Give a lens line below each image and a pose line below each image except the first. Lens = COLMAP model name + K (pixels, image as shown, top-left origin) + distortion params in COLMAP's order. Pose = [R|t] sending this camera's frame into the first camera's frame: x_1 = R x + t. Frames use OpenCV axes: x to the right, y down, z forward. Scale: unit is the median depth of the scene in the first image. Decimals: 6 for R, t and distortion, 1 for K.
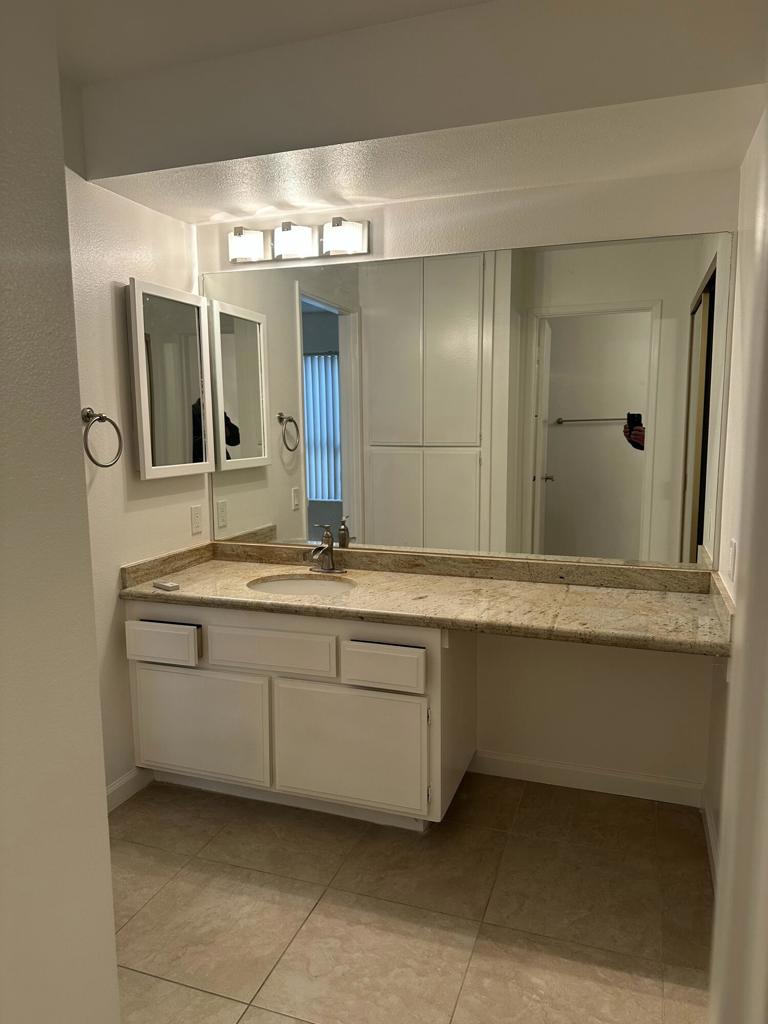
lens RADIAL K [[716.0, 0, 384.0], [0, 716.0, 512.0], [0, 0, 1]] dist [-0.006139, -0.002967]
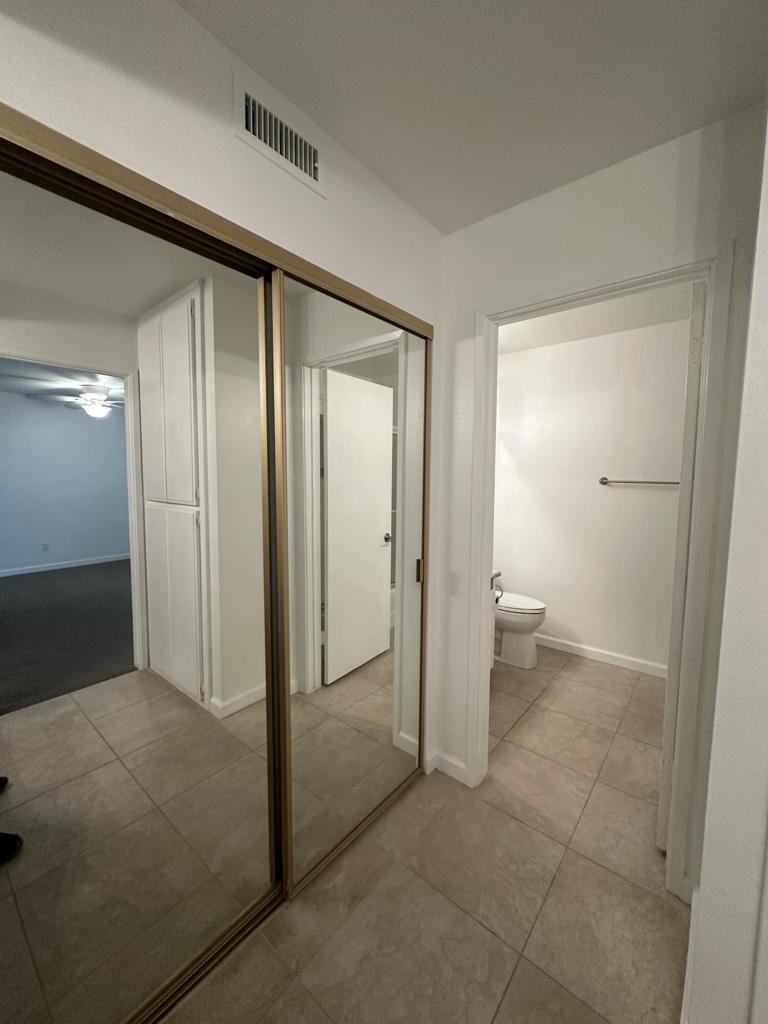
lens RADIAL K [[407.8, 0, 381.5], [0, 407.8, 510.1], [0, 0, 1]] dist [-0.002295, 0.000433]
pose [[-0.347947, 0.081646, -0.933952, 0.531842], [-0.120958, 0.983965, 0.131081, -0.155203], [0.929678, 0.158578, -0.332492, 1.021661]]
